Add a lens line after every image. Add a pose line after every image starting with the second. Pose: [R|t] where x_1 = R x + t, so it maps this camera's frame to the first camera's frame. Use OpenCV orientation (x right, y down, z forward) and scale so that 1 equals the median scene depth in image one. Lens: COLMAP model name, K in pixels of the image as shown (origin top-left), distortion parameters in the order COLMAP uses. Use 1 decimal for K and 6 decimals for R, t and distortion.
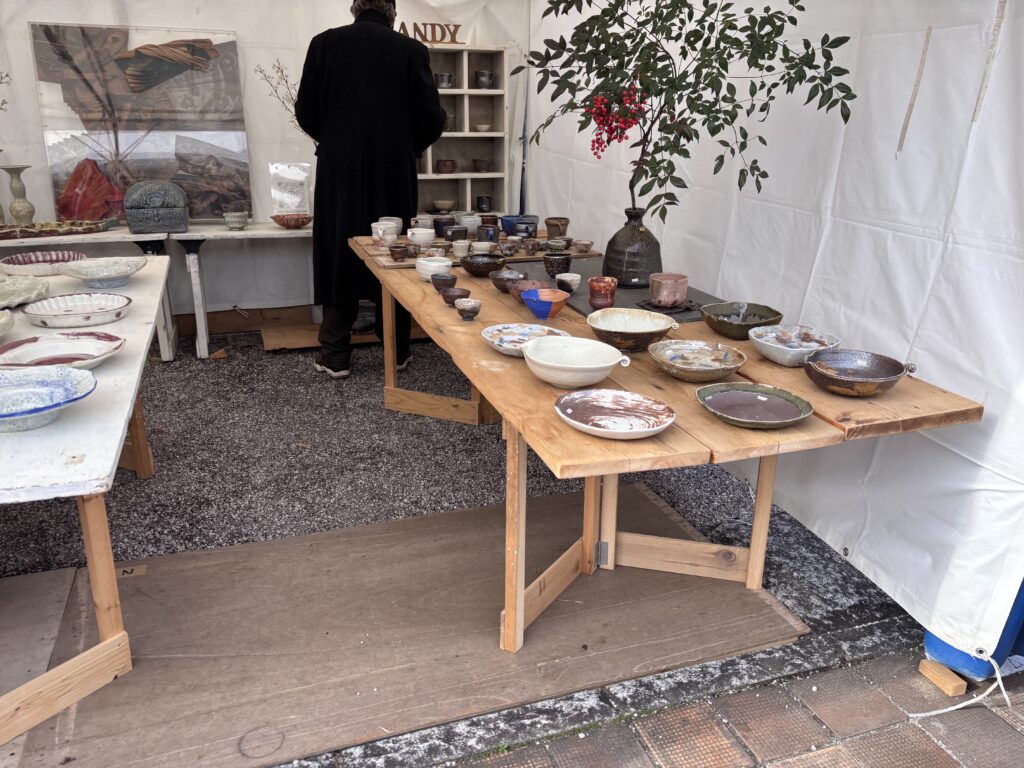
lens RADIAL K [[767.3, 0, 512.5], [0, 767.3, 379.6], [0, 0, 1]] dist [0.009874, -0.008239]
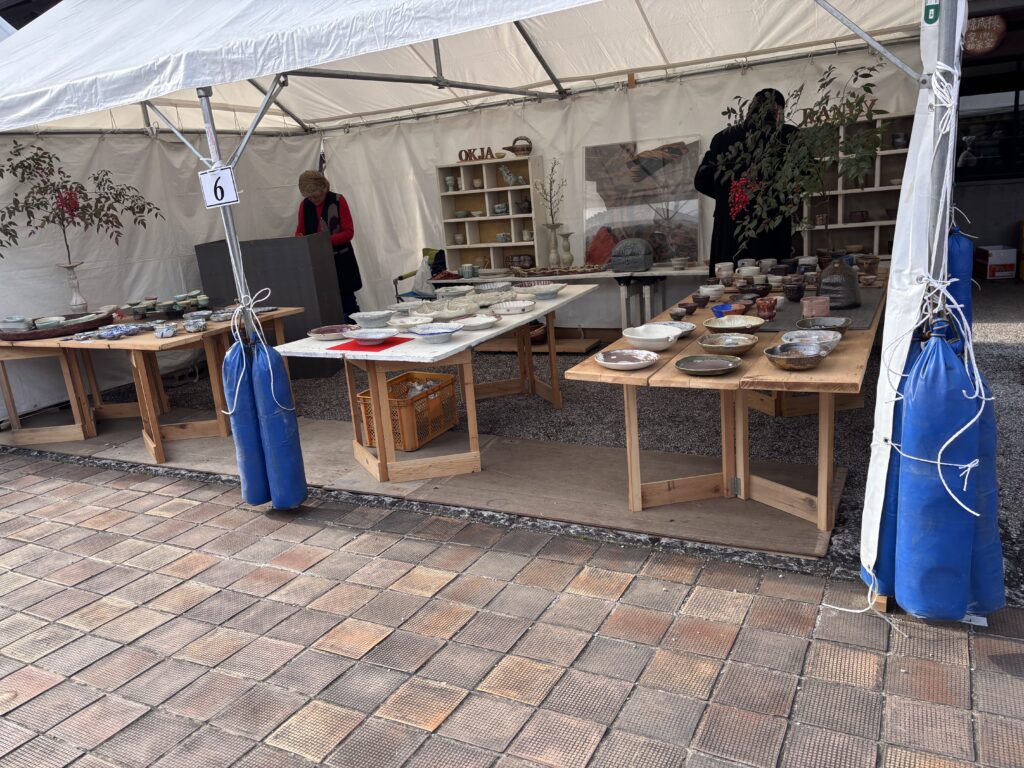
lens RADIAL K [[767.3, 0, 511.8], [0, 767.3, 388.7], [0, 0, 1]] dist [0.009874, -0.008239]
pose [[0.669124, 0.110837, -0.734839, 0.549643], [-0.146942, 0.989026, 0.015375, 0.052804], [0.728479, 0.097691, 0.678067, -0.197840]]
